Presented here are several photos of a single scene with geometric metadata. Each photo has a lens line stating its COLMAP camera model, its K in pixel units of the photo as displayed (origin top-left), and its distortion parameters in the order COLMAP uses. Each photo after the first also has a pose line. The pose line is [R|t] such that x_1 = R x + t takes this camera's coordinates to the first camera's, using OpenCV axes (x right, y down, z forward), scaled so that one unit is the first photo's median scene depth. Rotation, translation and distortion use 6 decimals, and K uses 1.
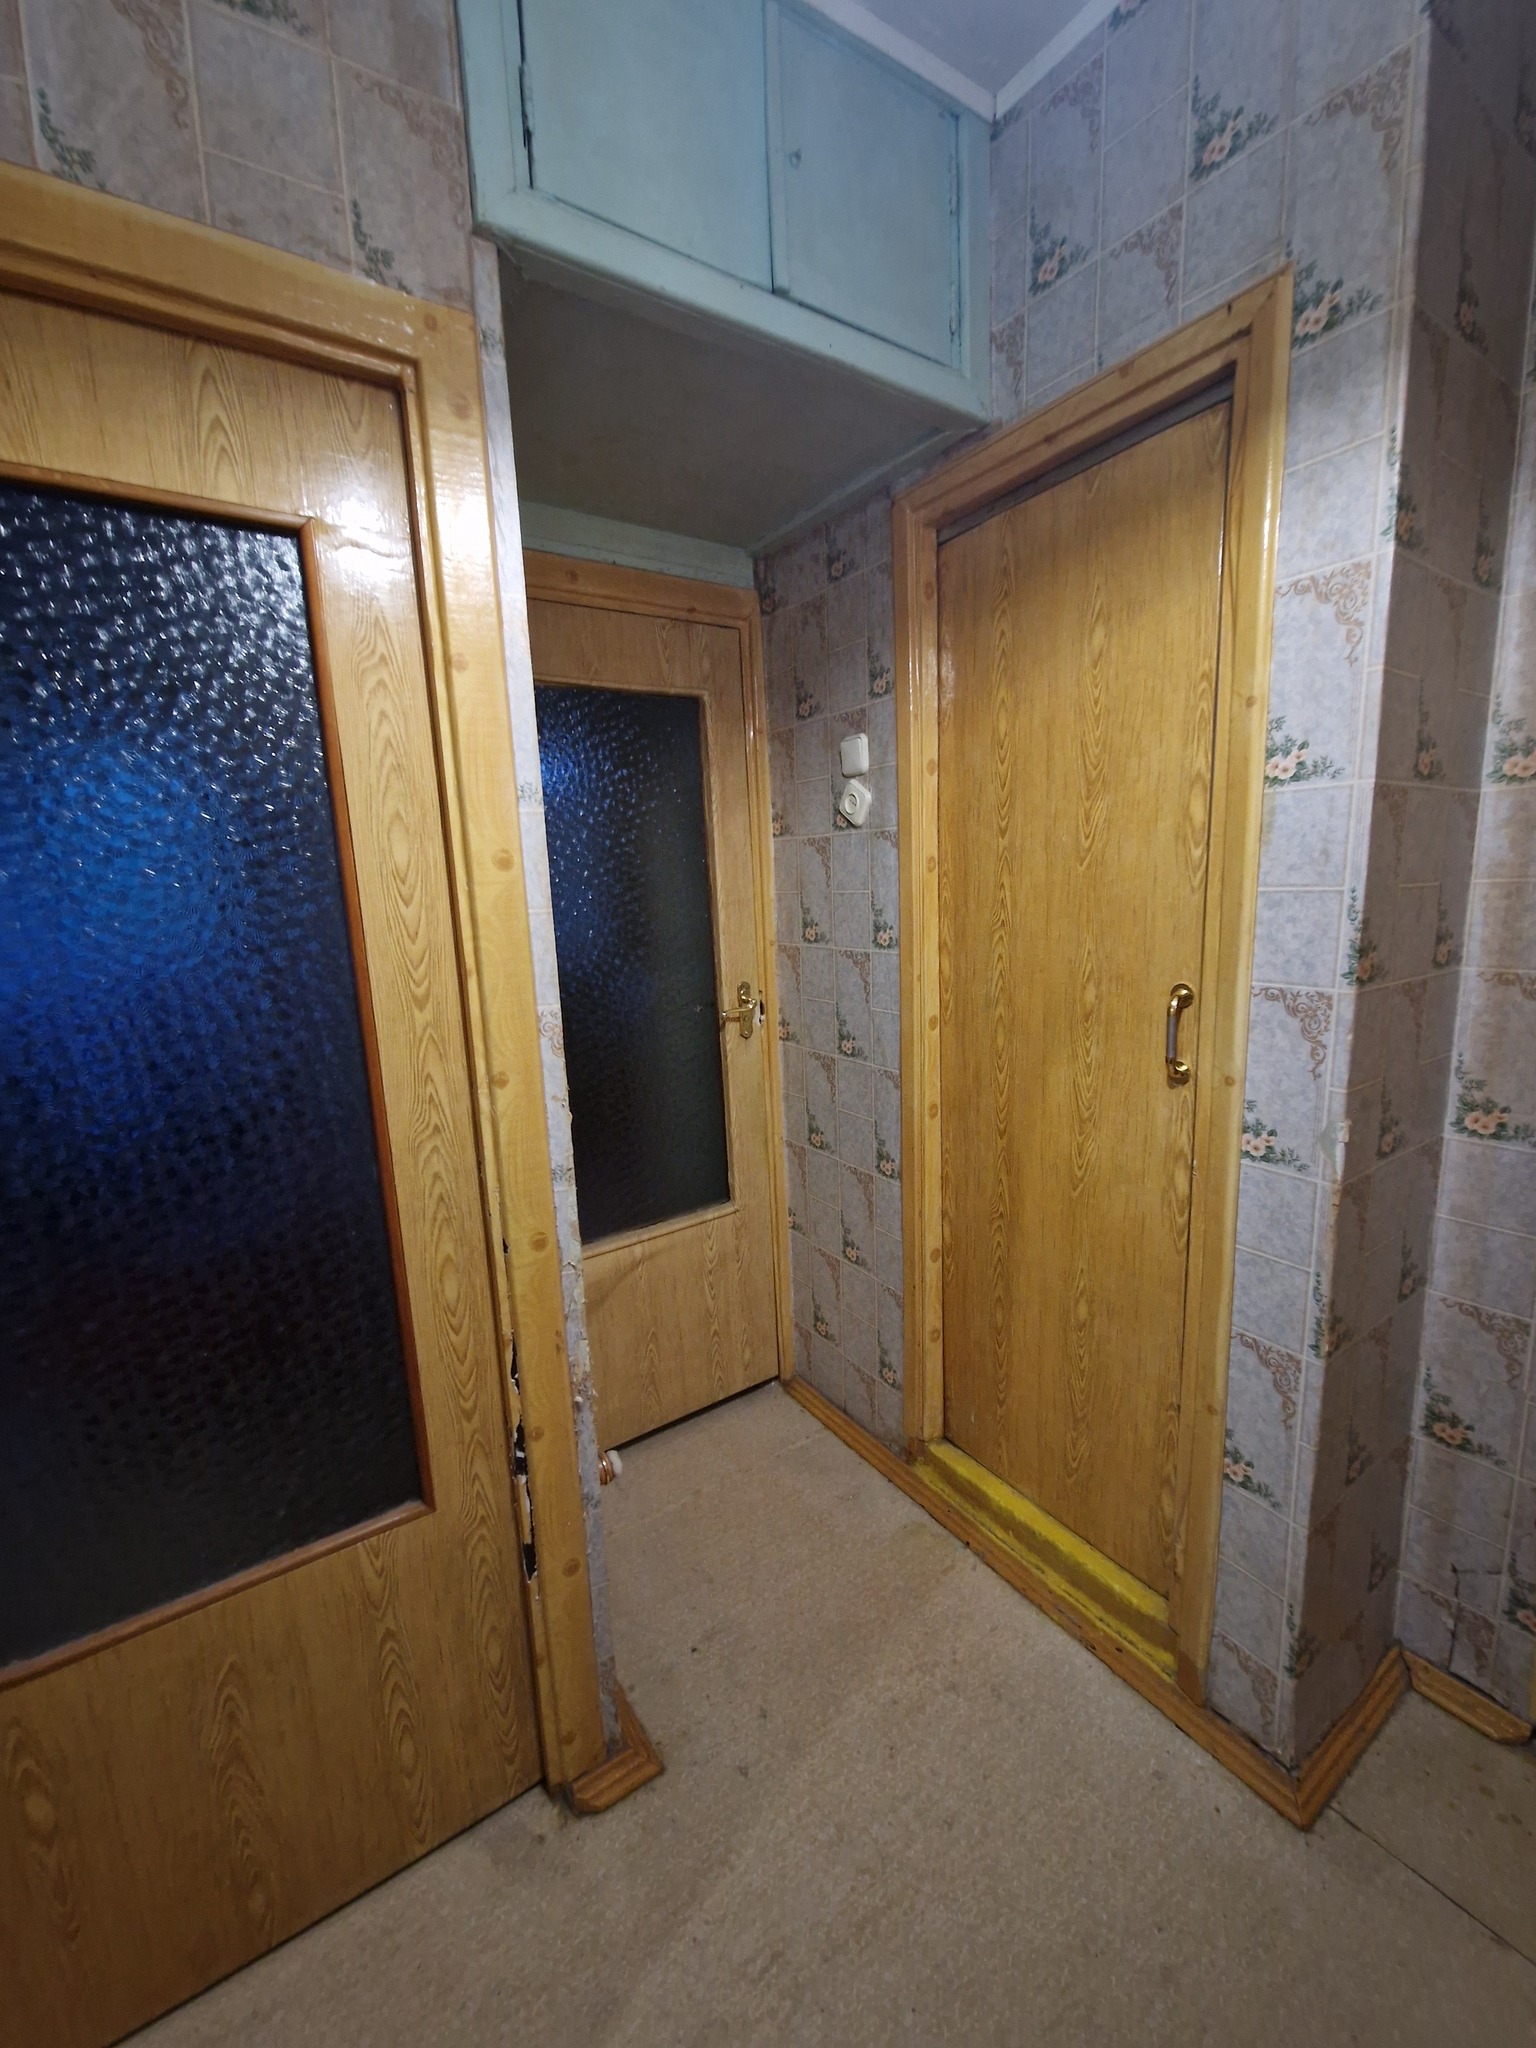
lens RADIAL K [[833.3, 0, 782.4], [0, 833.3, 1022.6], [0, 0, 1]] dist [0.010666, -0.007058]
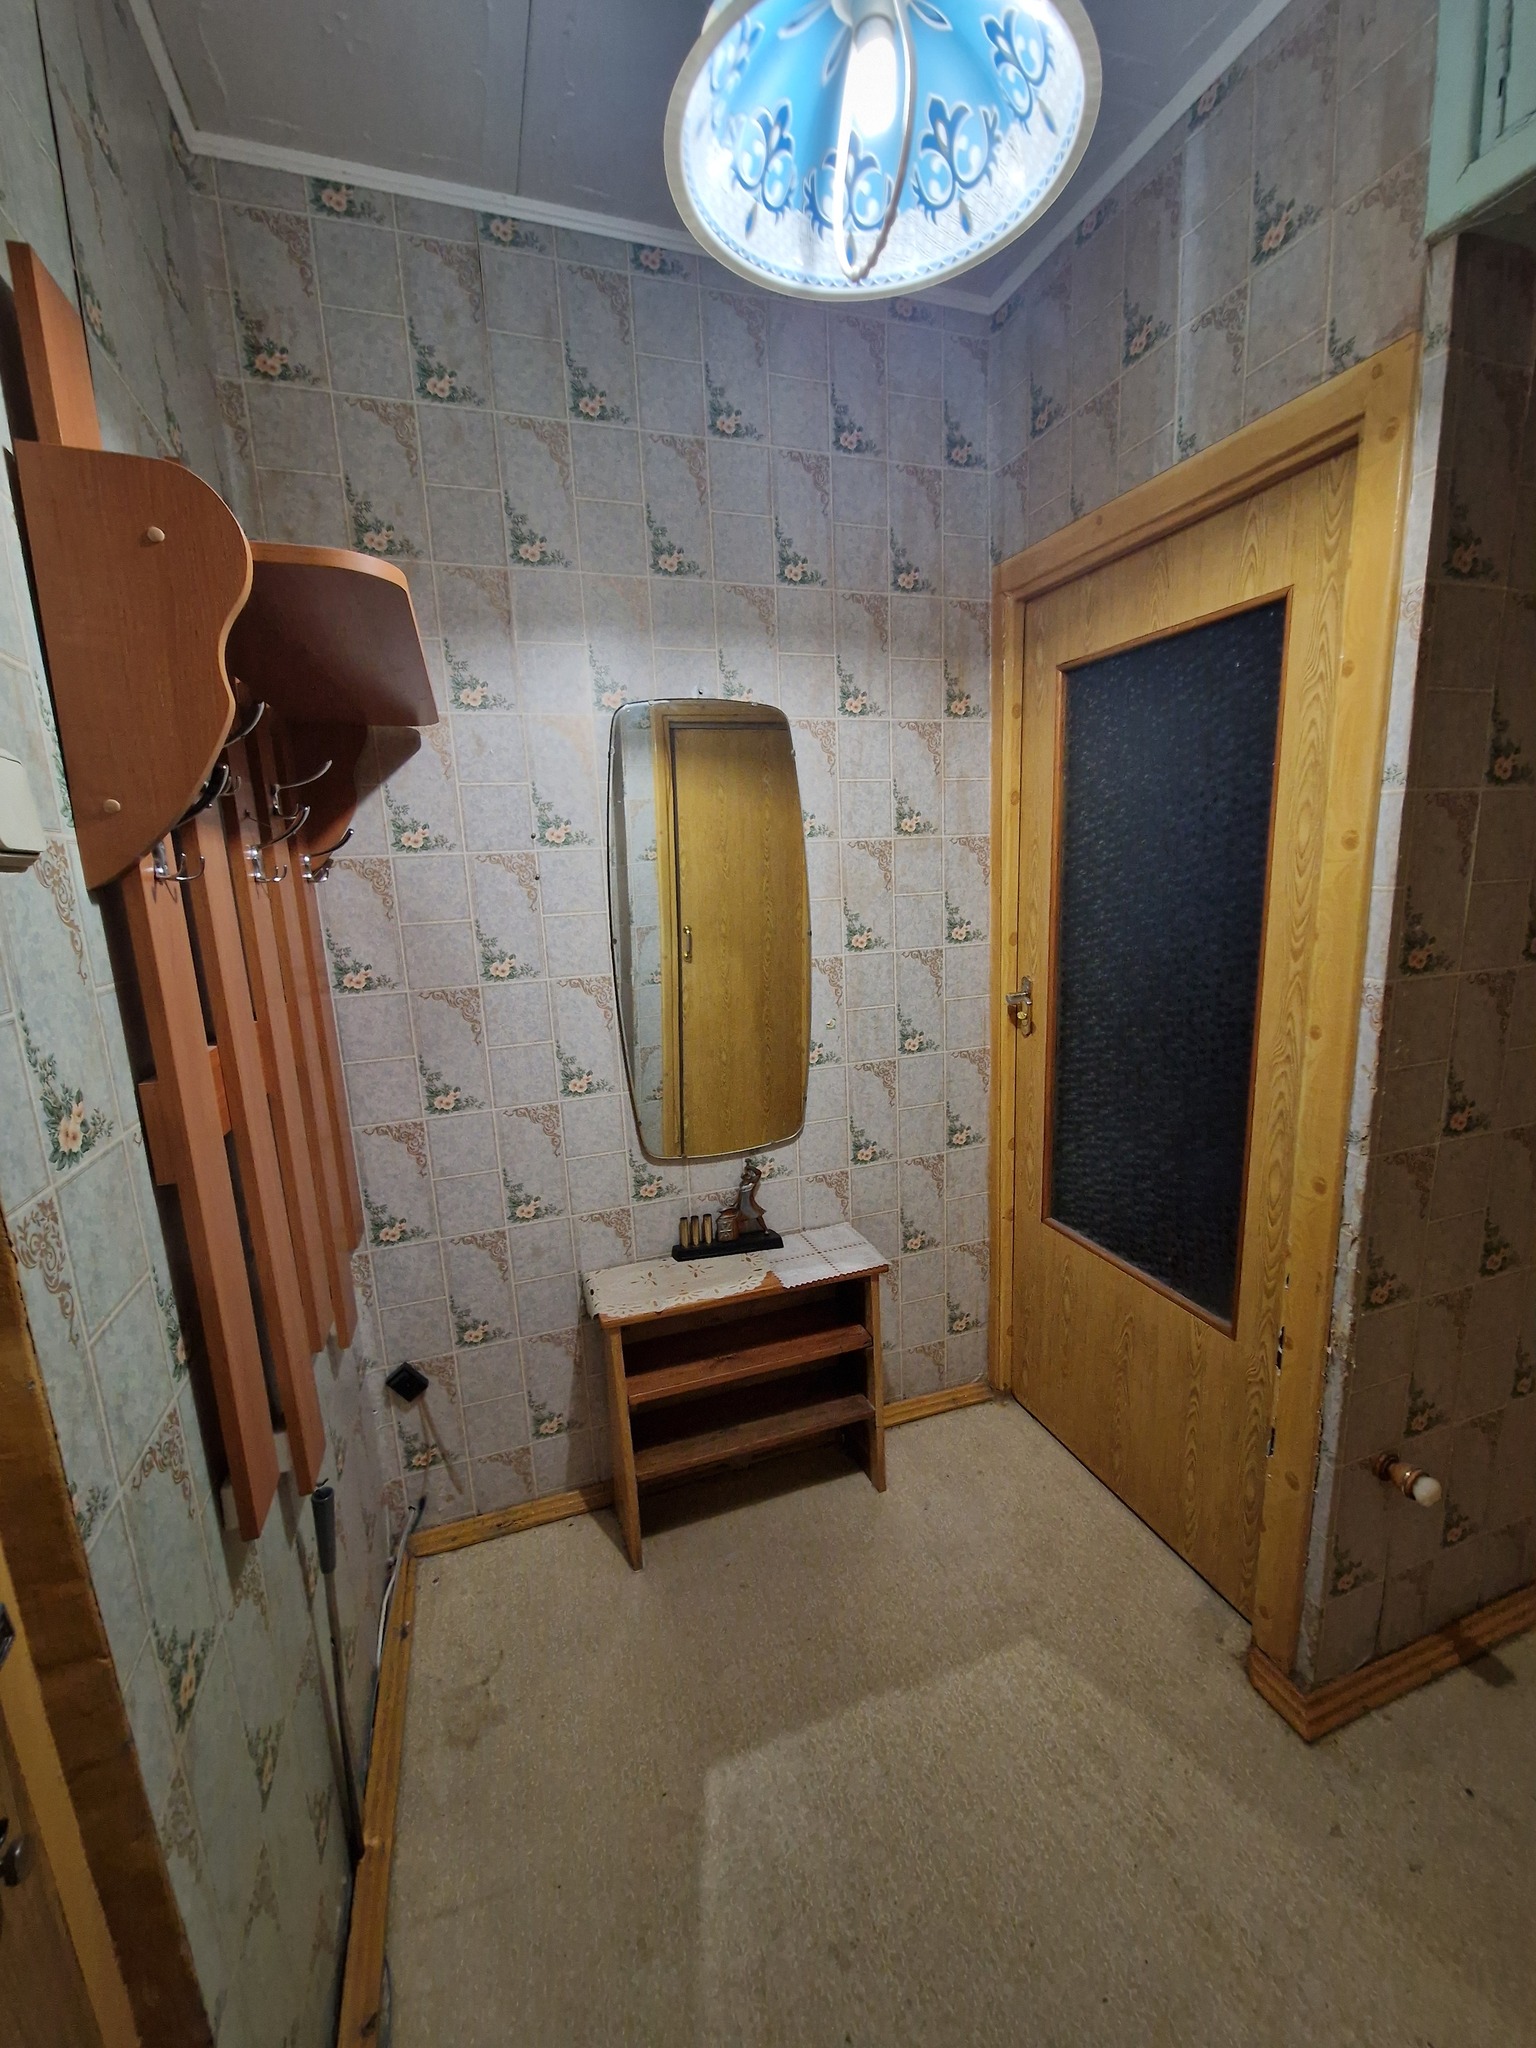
lens RADIAL K [[833.3, 0, 782.4], [0, 833.3, 1022.6], [0, 0, 1]] dist [0.010666, -0.007058]
pose [[-0.239925, 0.229621, -0.943244, 0.933256], [-0.123128, 0.956580, 0.264187, -0.159817], [0.962951, 0.179525, -0.201235, 0.527888]]
